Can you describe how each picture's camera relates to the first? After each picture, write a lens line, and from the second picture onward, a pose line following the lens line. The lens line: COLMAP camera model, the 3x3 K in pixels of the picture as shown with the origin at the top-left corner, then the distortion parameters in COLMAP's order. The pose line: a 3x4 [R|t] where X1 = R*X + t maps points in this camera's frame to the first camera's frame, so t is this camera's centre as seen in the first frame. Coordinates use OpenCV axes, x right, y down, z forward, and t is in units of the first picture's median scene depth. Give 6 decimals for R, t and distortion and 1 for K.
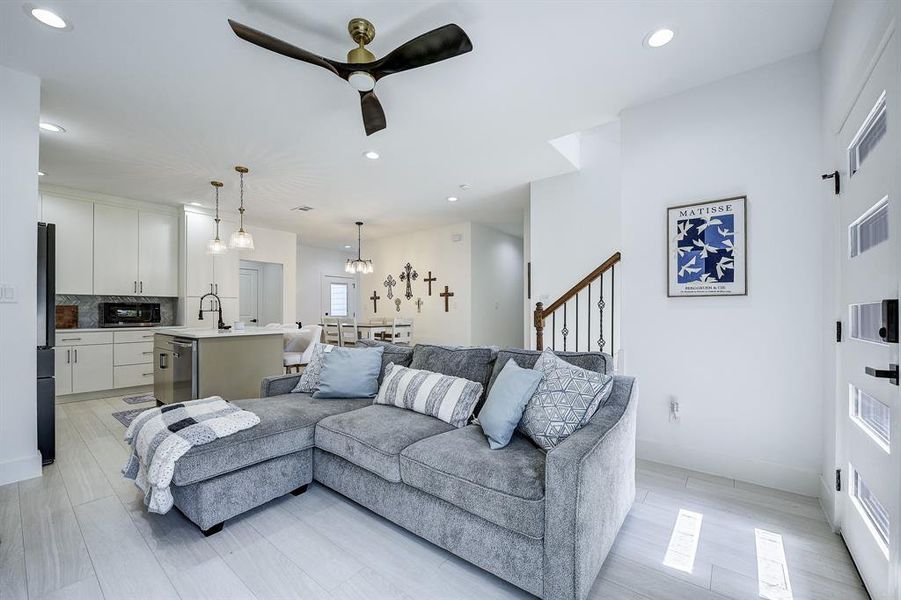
lens RADIAL K [[359.8, 0, 451.0], [0, 359.8, 312.1], [0, 0, 1]] dist [-0.012887, 0.000348]
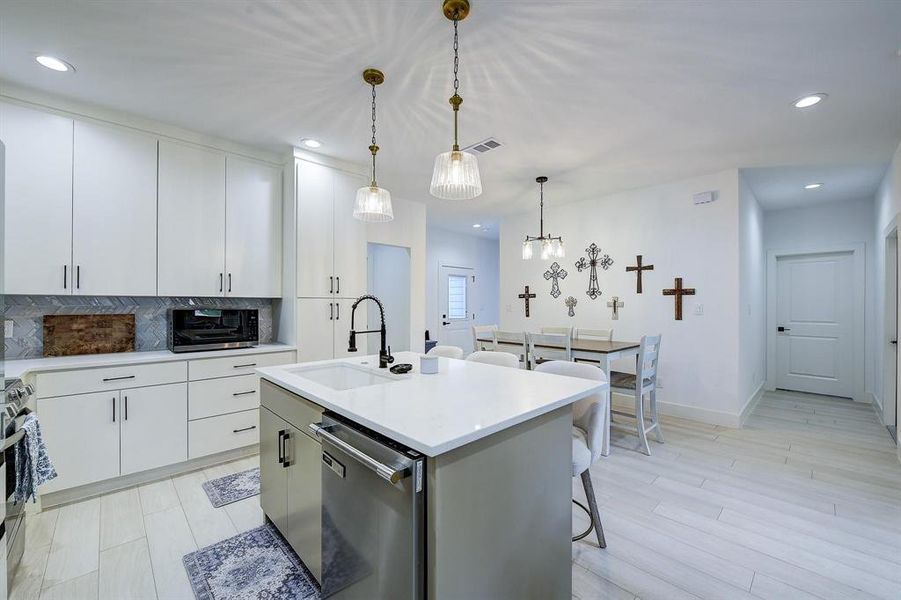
lens RADIAL K [[359.8, 0, 448.7], [0, 359.8, 306.1], [0, 0, 1]] dist [-0.012887, 0.000348]
pose [[0.990638, 0.003499, -0.136470, -0.391053], [-0.003050, 0.999989, 0.003498, -0.031346], [0.136481, -0.003049, 0.990638, 0.419699]]
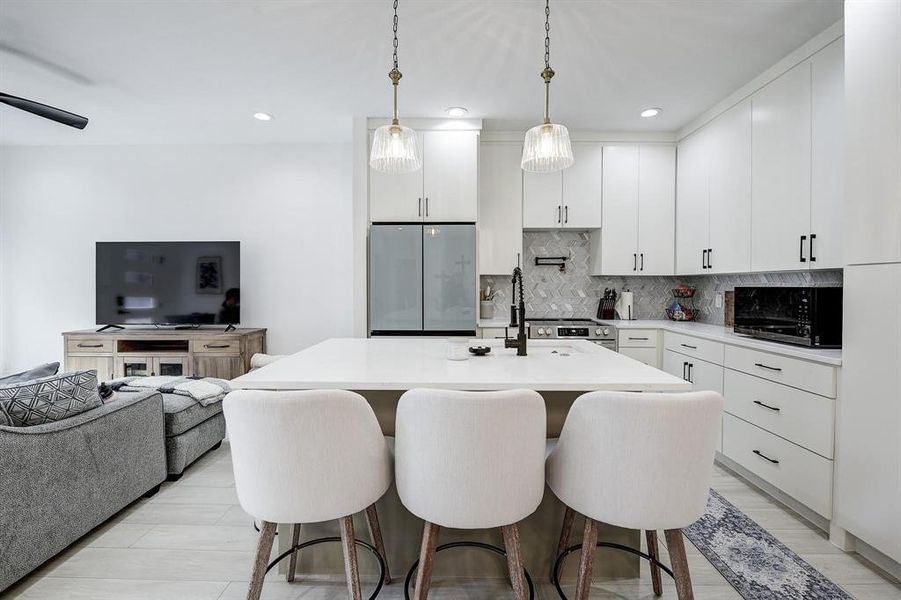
lens RADIAL K [[394.9, 0, 451.0], [0, 394.9, 292.5], [0, 0, 1]] dist [-0.008972, 0.000314]
pose [[-0.784970, 0.010583, -0.619443, -0.246097], [-0.001091, 0.999829, 0.018464, -0.024892], [0.619532, 0.015170, -0.784825, 1.034430]]
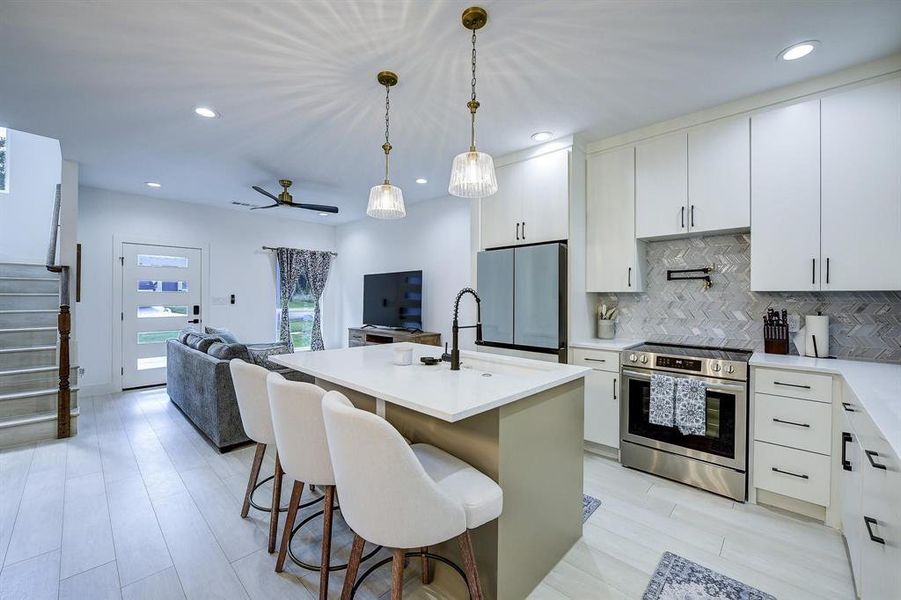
lens RADIAL K [[359.8, 0, 452.3], [0, 359.8, 297.0], [0, 0, 1]] dist [-0.012887, 0.000348]
pose [[-0.996012, -0.005409, 0.089055, -0.543301], [-0.006061, 0.999957, -0.007054, -0.029746], [-0.089013, -0.007566, -0.996002, 1.143639]]
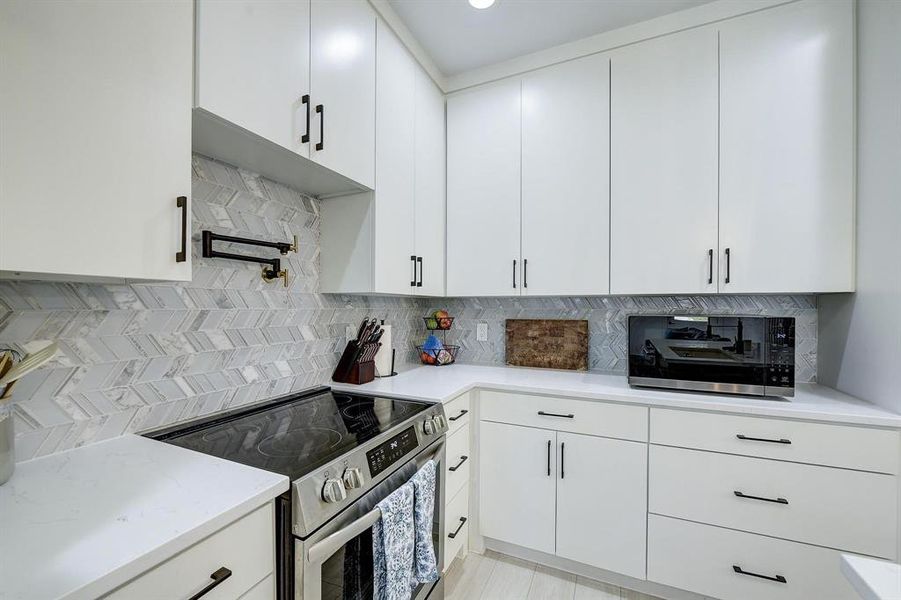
lens RADIAL K [[359.8, 0, 453.2], [0, 359.8, 309.1], [0, 0, 1]] dist [-0.012887, 0.000348]
pose [[0.247581, 0.008993, -0.968826, -0.583134], [0.000687, 0.999955, 0.009457, -0.032120], [0.968867, -0.003007, 0.247563, 0.642596]]
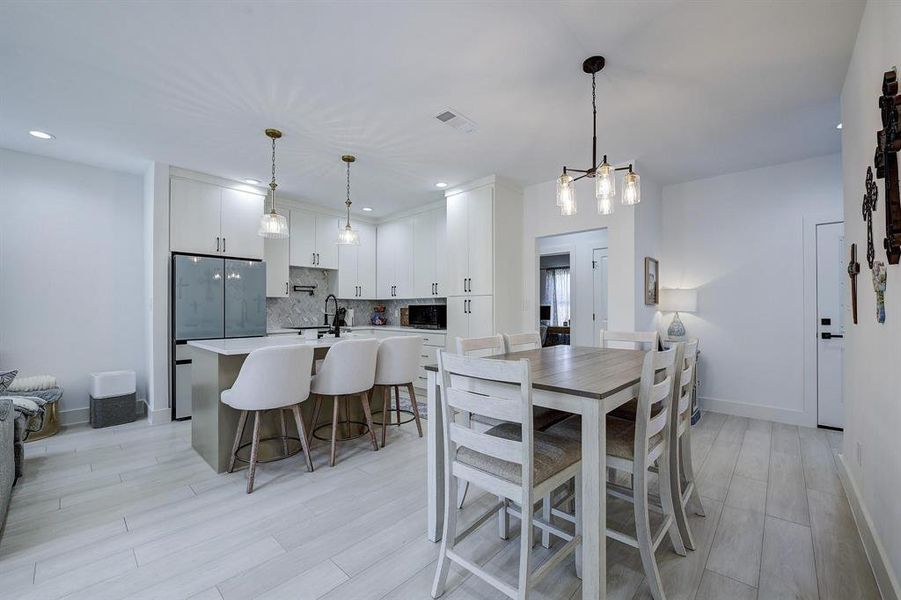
lens RADIAL K [[359.8, 0, 450.6], [0, 359.8, 308.7], [0, 0, 1]] dist [-0.012887, 0.000348]
pose [[-0.078390, 0.000371, -0.996923, 0.113859], [0.000055, 1.000000, 0.000367, -0.014611], [0.996923, -0.000026, -0.078390, 1.053403]]
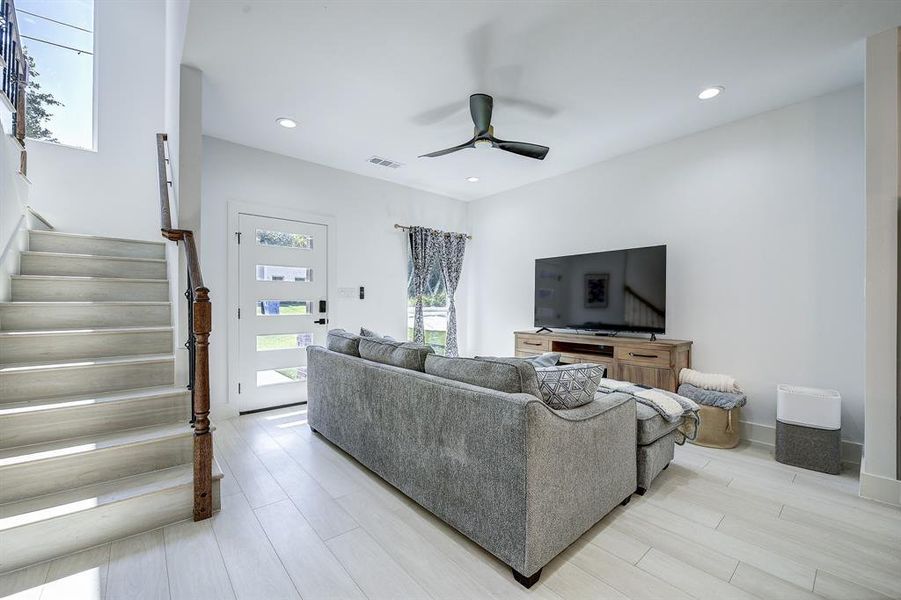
lens RADIAL K [[359.8, 0, 445.1], [0, 359.8, 308.2], [0, 0, 1]] dist [-0.012887, 0.000348]
pose [[-0.980600, -0.007668, 0.195867, -0.143948], [-0.006069, 0.999943, 0.008762, -0.000857], [-0.195923, 0.007404, -0.980591, 0.902595]]
